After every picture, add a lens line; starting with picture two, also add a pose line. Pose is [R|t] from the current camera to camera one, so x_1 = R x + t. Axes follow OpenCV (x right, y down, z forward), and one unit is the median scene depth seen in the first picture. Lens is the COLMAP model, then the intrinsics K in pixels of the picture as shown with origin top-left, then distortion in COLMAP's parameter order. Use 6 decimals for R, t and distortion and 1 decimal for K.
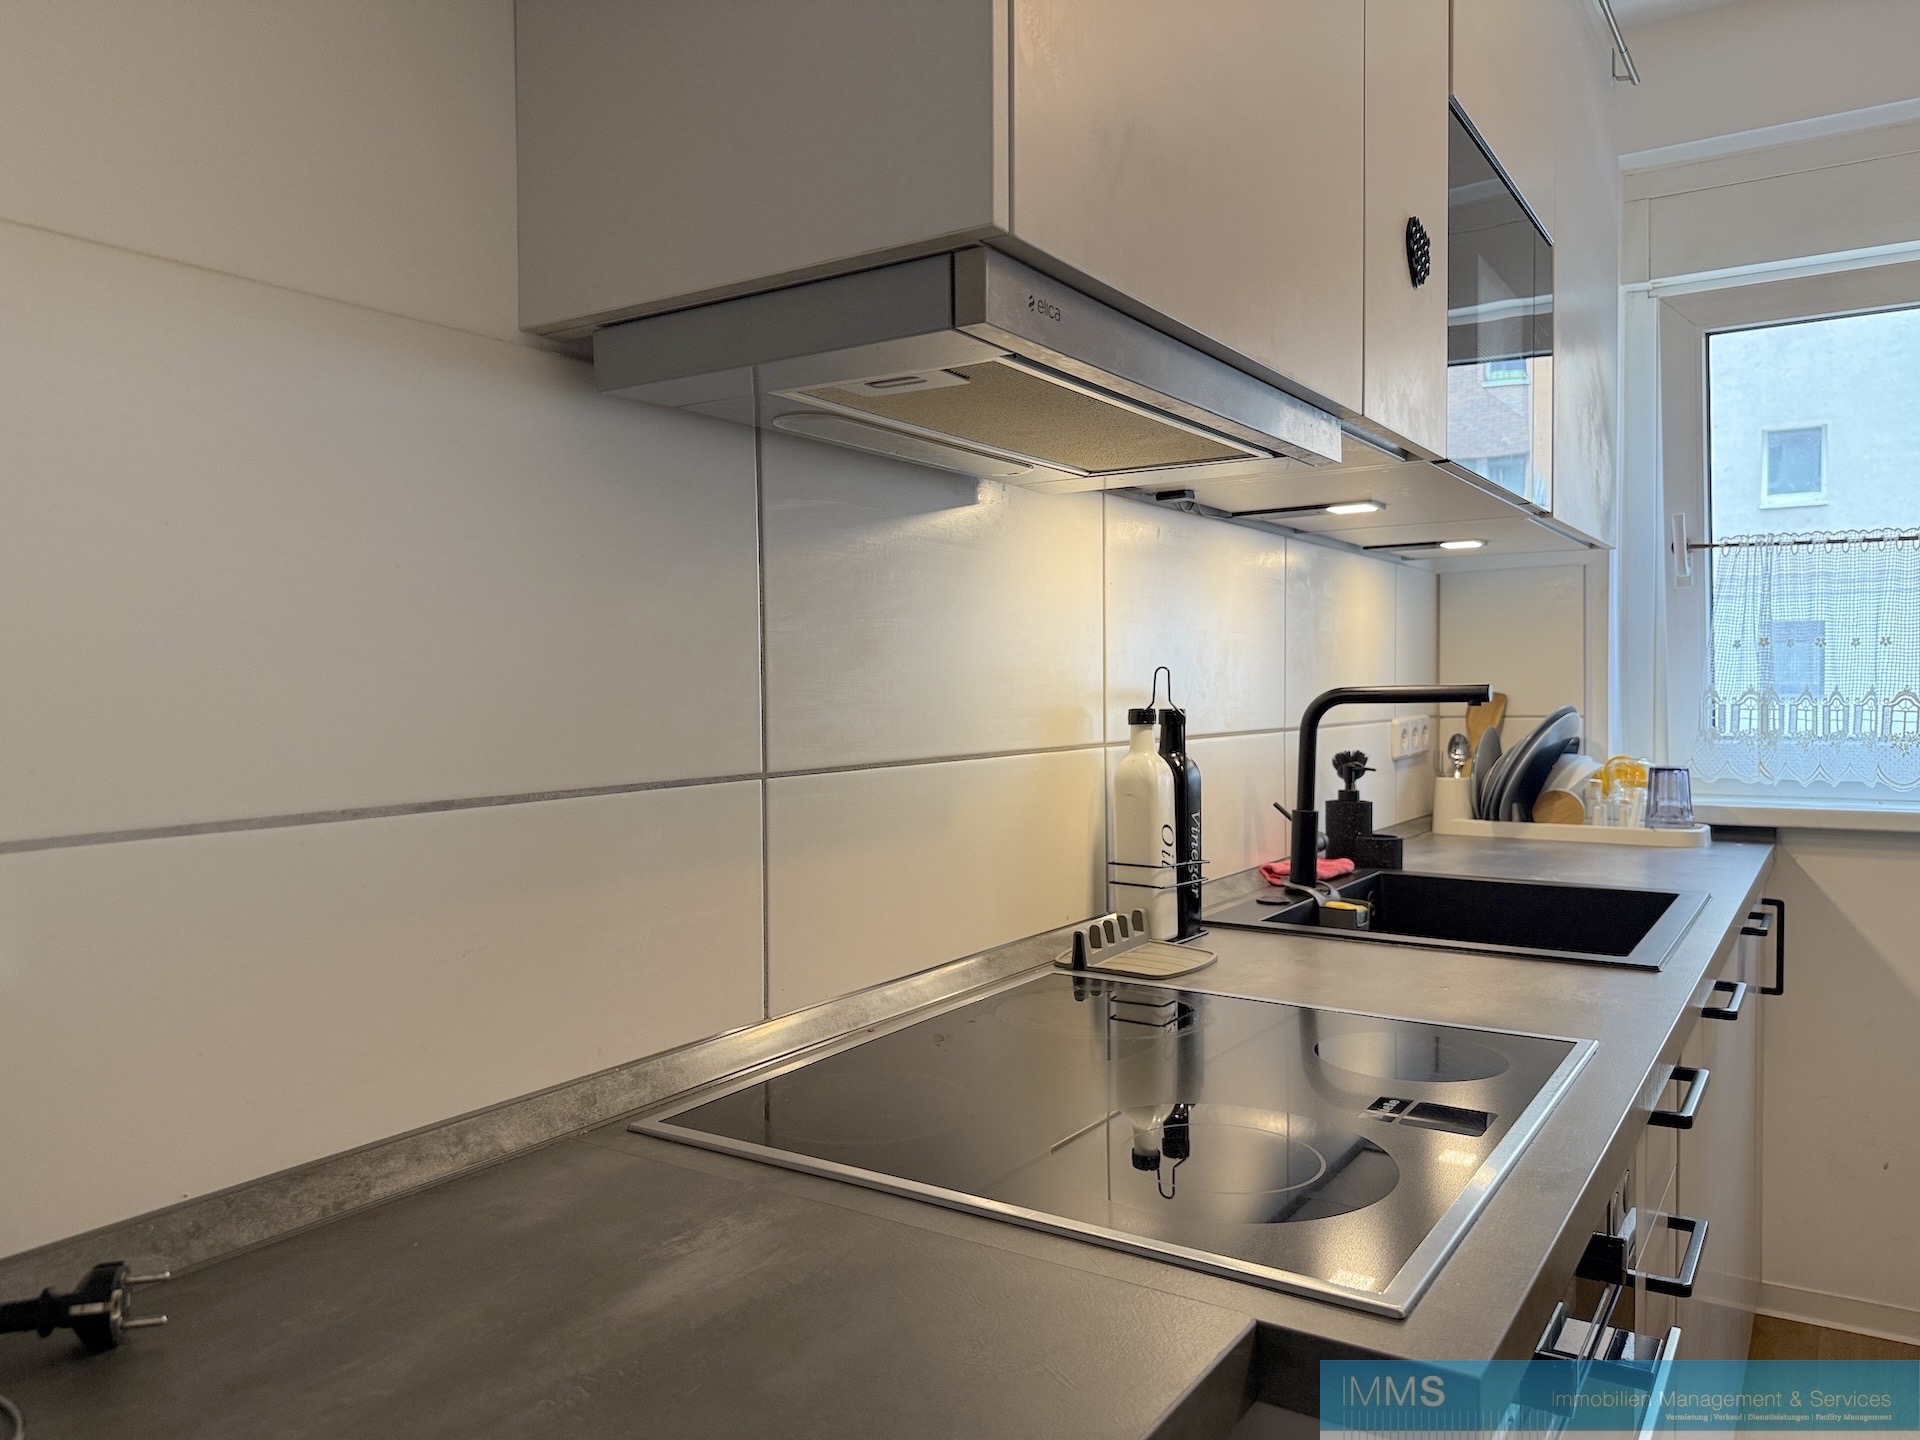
lens RADIAL K [[1361.0, 0, 957.6], [0, 1361.0, 729.4], [0, 0, 1]] dist [0.027873, -0.050999]
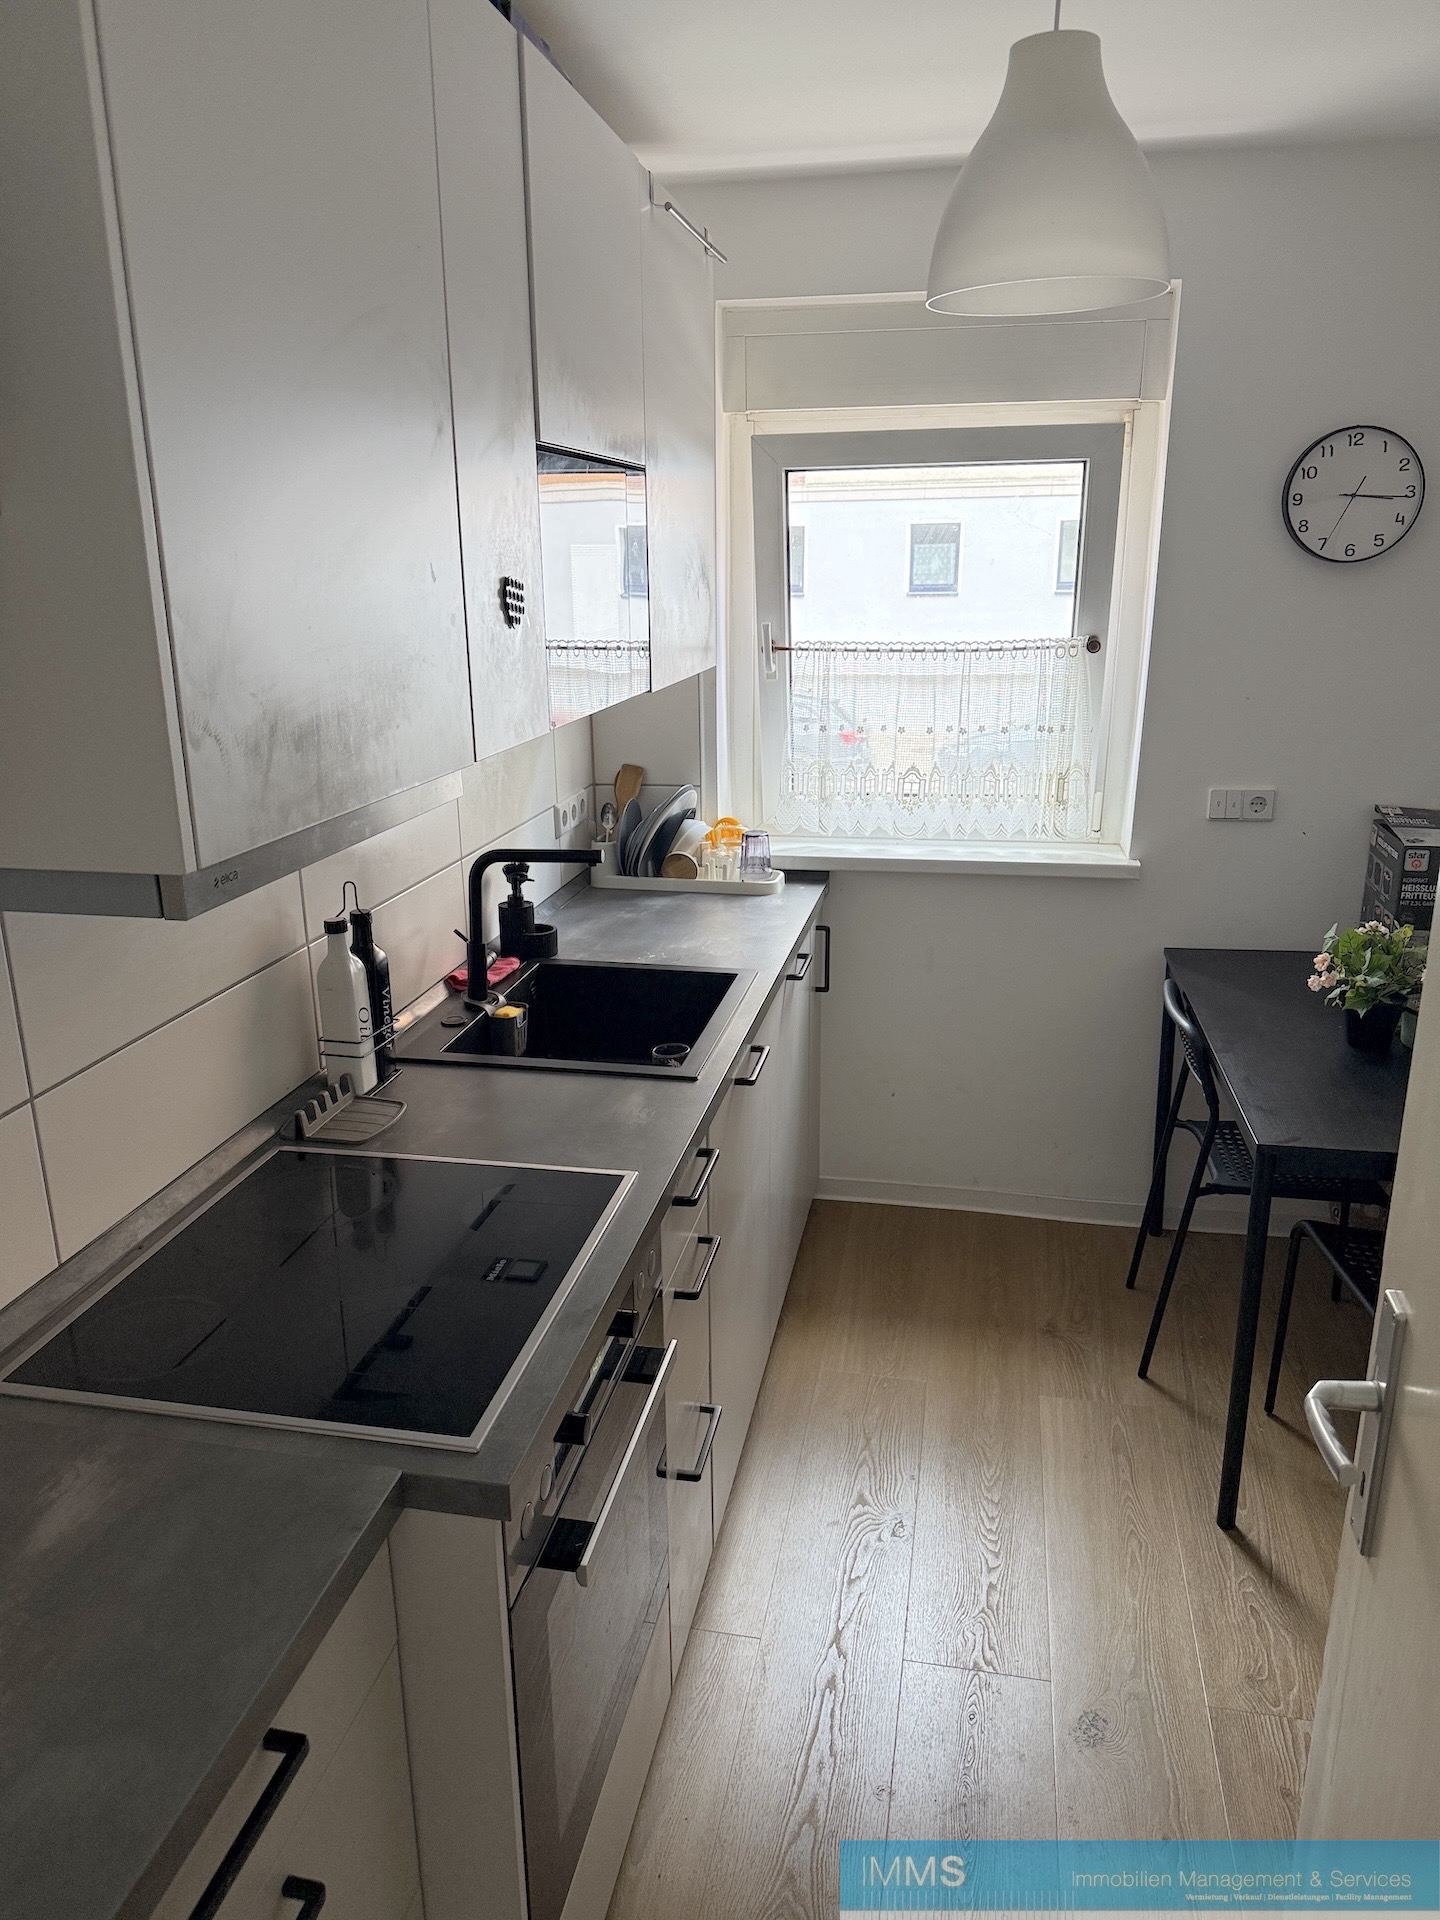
lens RADIAL K [[1329.7, 0, 704.4], [0, 1329.7, 955.2], [0, 0, 1]] dist [0.105541, -0.166925]
pose [[0.930788, -0.111591, 0.348110, 0.010181], [0.017904, 0.965042, 0.261484, -0.203780], [-0.365120, -0.237153, 0.900248, -0.183133]]
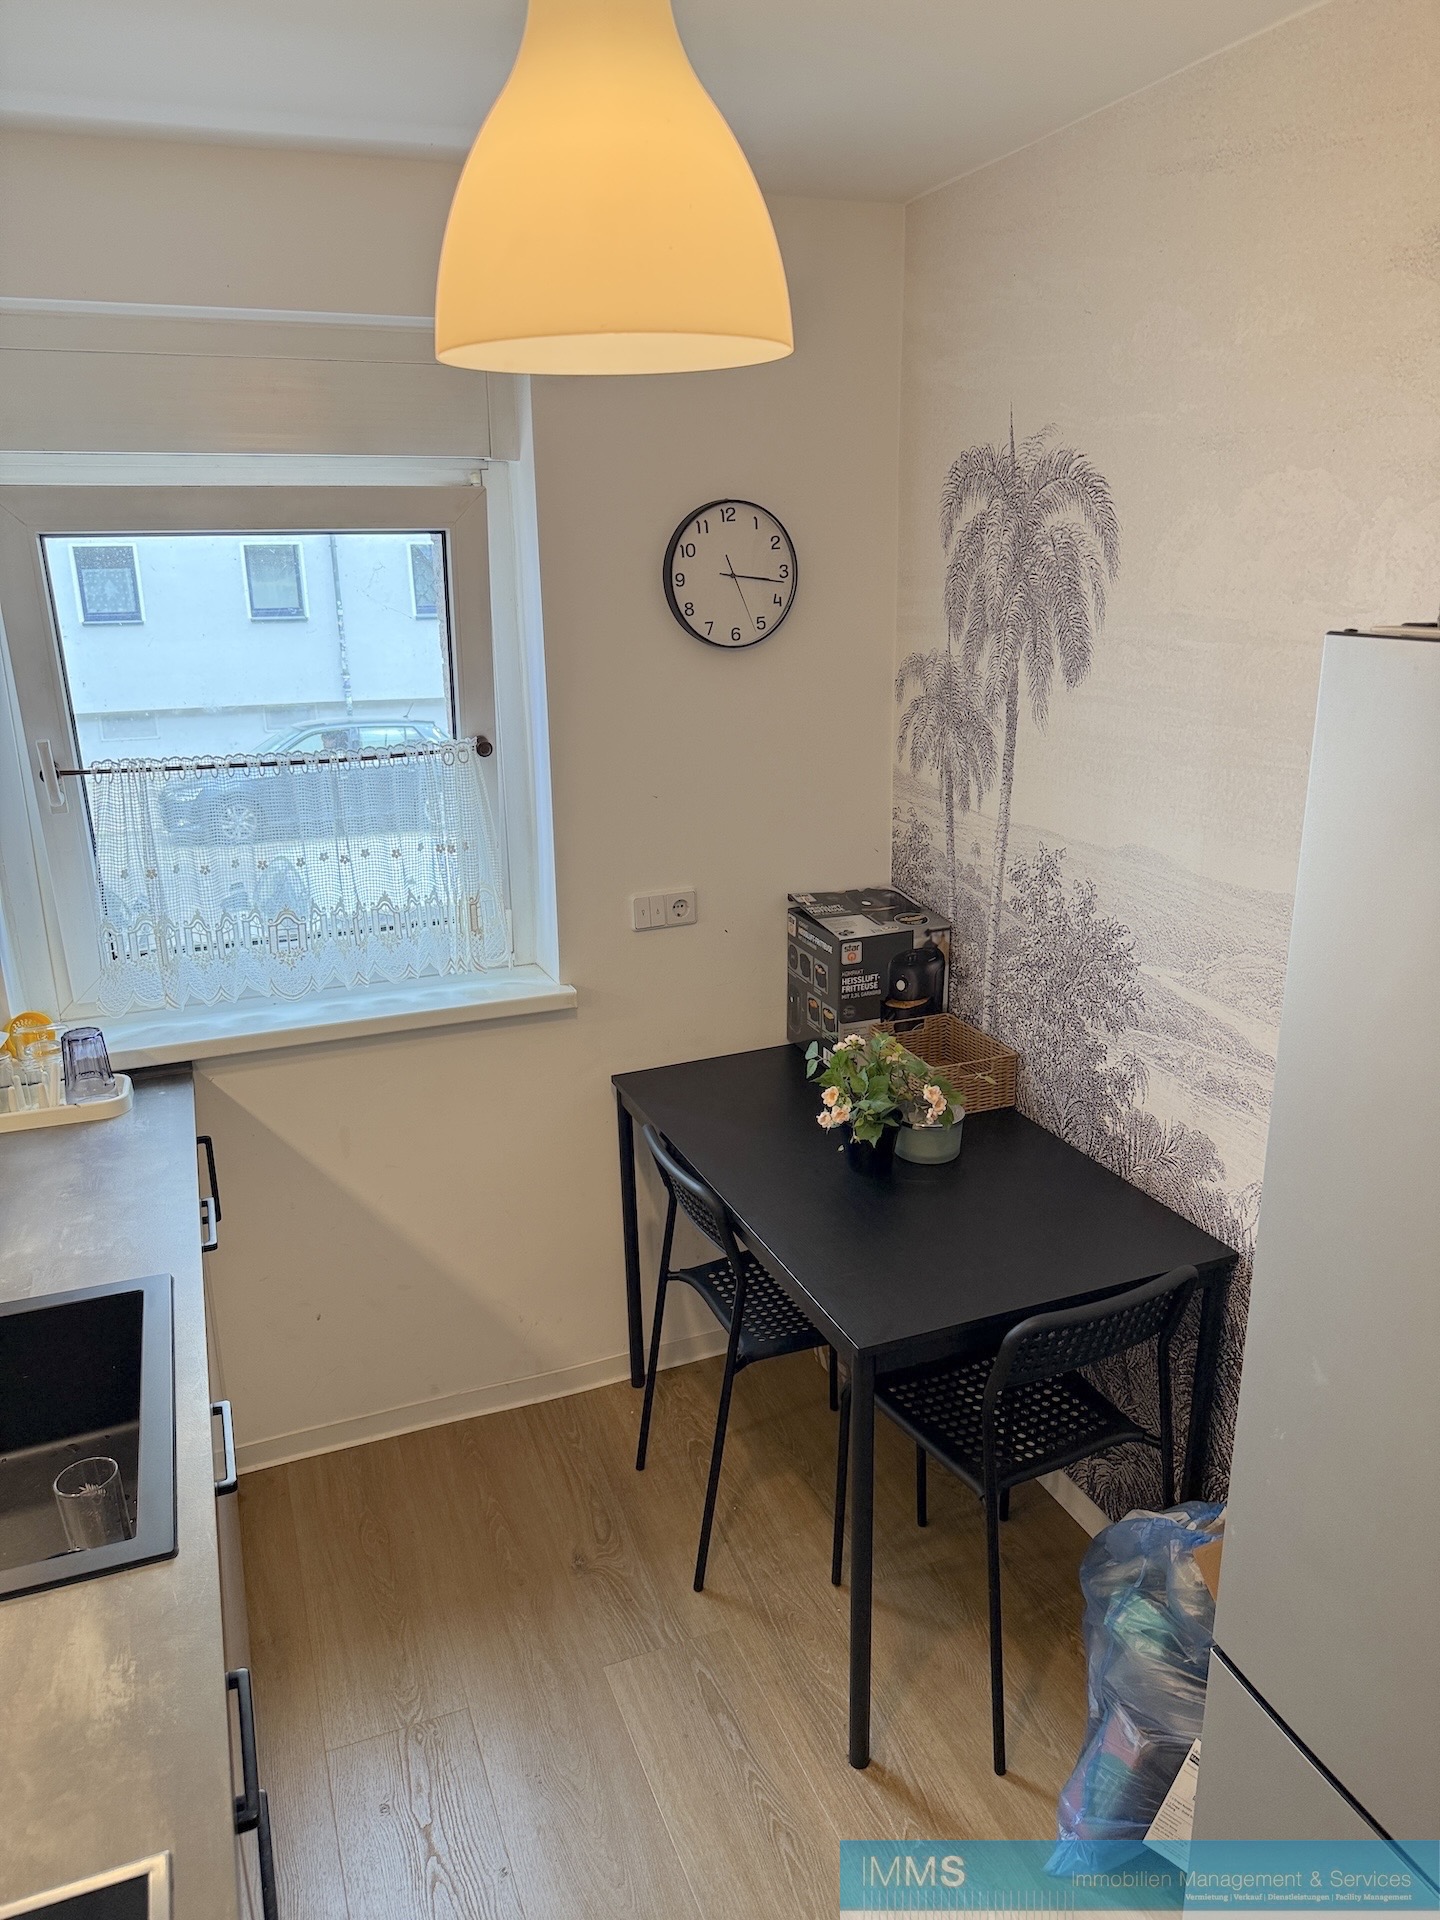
lens RADIAL K [[1329.7, 0, 704.4], [0, 1329.7, 955.2], [0, 0, 1]] dist [0.105541, -0.166925]
pose [[0.577362, -0.237031, 0.781325, 0.055308], [0.035447, 0.963308, 0.266046, -0.266170], [-0.815718, -0.125910, 0.564580, 0.134627]]
